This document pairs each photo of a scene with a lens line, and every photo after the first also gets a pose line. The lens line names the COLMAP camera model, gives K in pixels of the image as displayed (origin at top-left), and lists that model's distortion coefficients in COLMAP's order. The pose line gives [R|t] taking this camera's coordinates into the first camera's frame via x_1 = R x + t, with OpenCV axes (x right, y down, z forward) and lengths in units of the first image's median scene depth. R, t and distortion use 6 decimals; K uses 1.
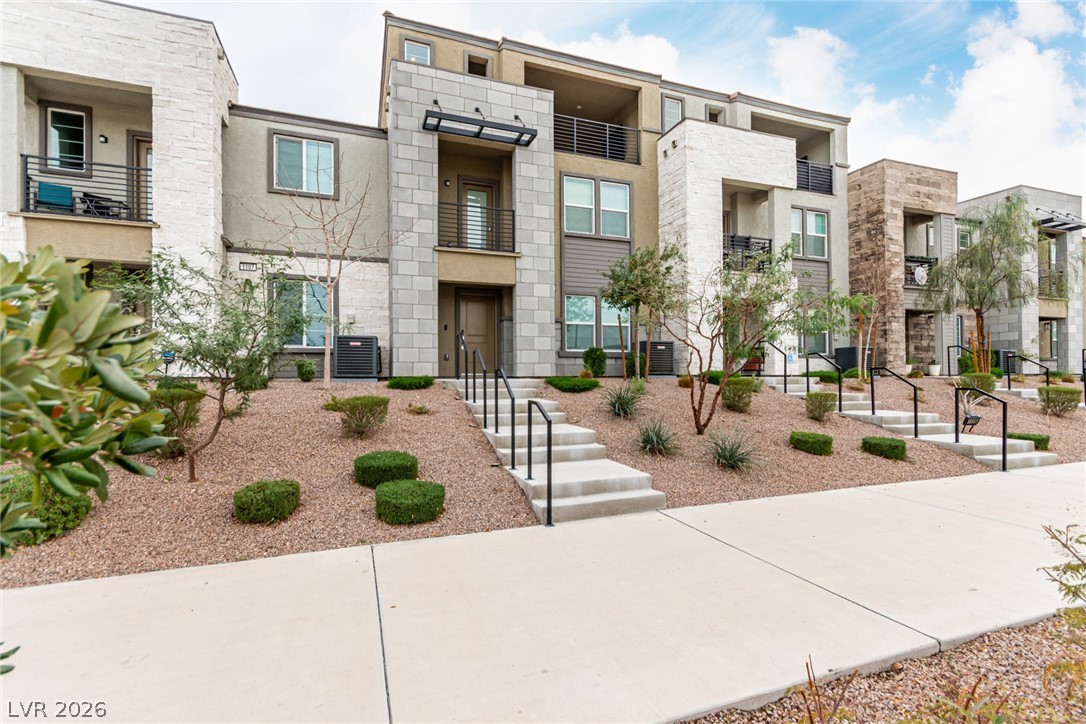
lens RADIAL K [[505.5, 0, 548.5], [0, 505.5, 367.0], [0, 0, 1]] dist [0.009868, -0.000284]
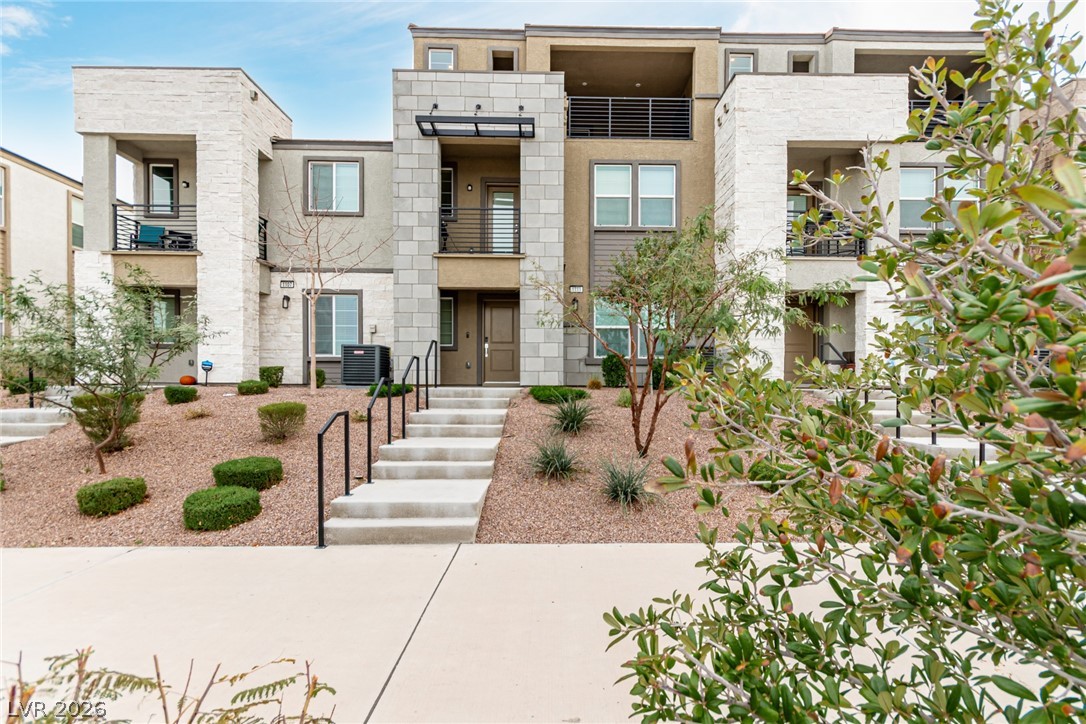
lens RADIAL K [[511.9, 0, 550.9], [0, 511.9, 388.4], [0, 0, 1]] dist [0.009779, -0.000967]
pose [[0.942934, 0.012694, -0.332737, 0.313147], [-0.004135, 0.999642, 0.026421, -0.001428], [0.332954, -0.023537, 0.942649, 0.115887]]
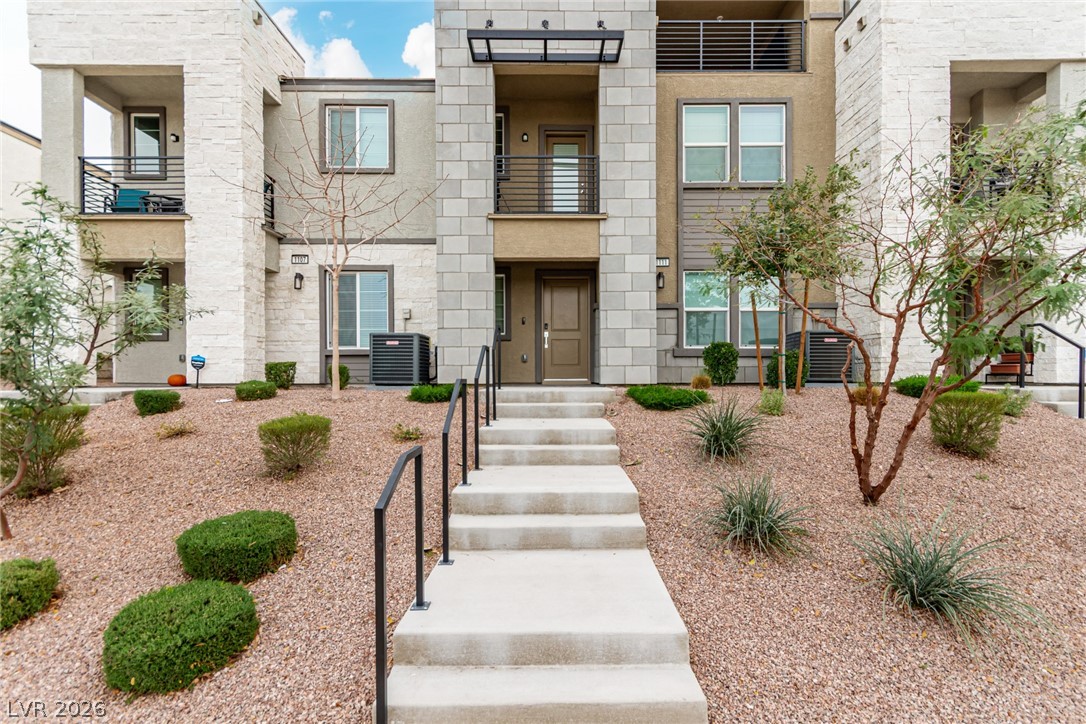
lens RADIAL K [[508.3, 0, 550.3], [0, 508.3, 378.4], [0, 0, 1]] dist [0.010088, -0.001337]
pose [[0.937878, 0.003538, -0.346948, 0.124902], [0.003411, 0.999806, 0.019418, -0.004436], [0.346949, -0.019395, 0.937683, 0.289100]]
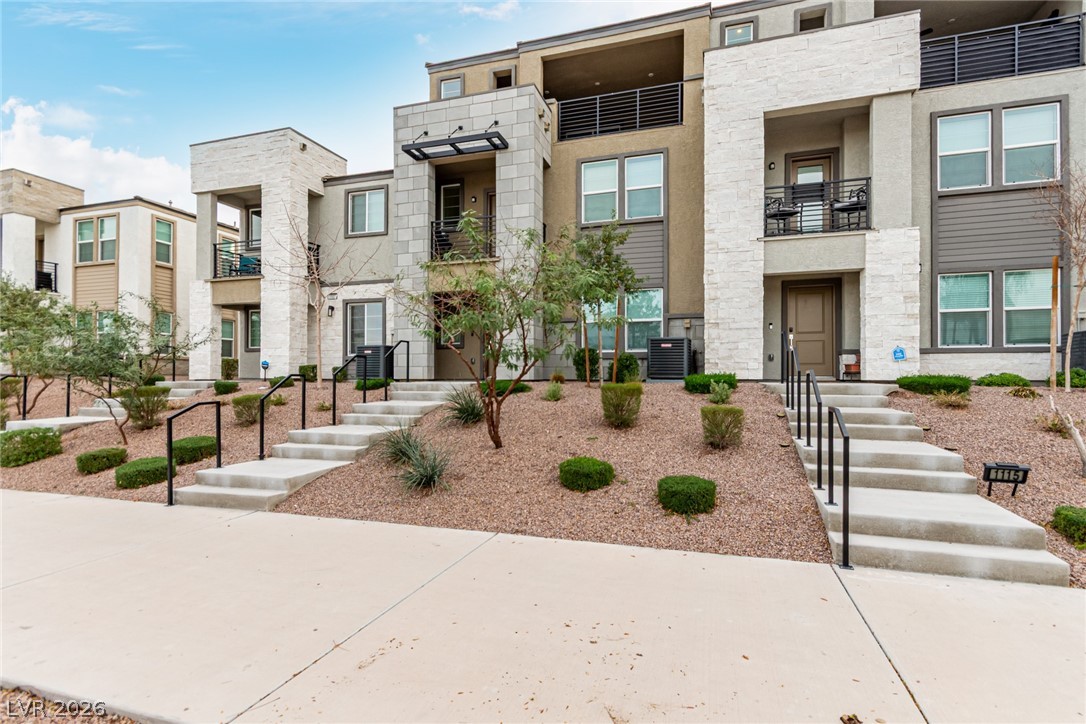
lens RADIAL K [[511.6, 0, 549.2], [0, 511.6, 369.0], [0, 0, 1]] dist [0.013316, 0.000196]
pose [[0.792522, -0.004712, -0.609825, 0.648151], [0.005393, 0.999985, -0.000718, -0.001993], [0.609820, -0.002720, 0.792535, 0.256695]]
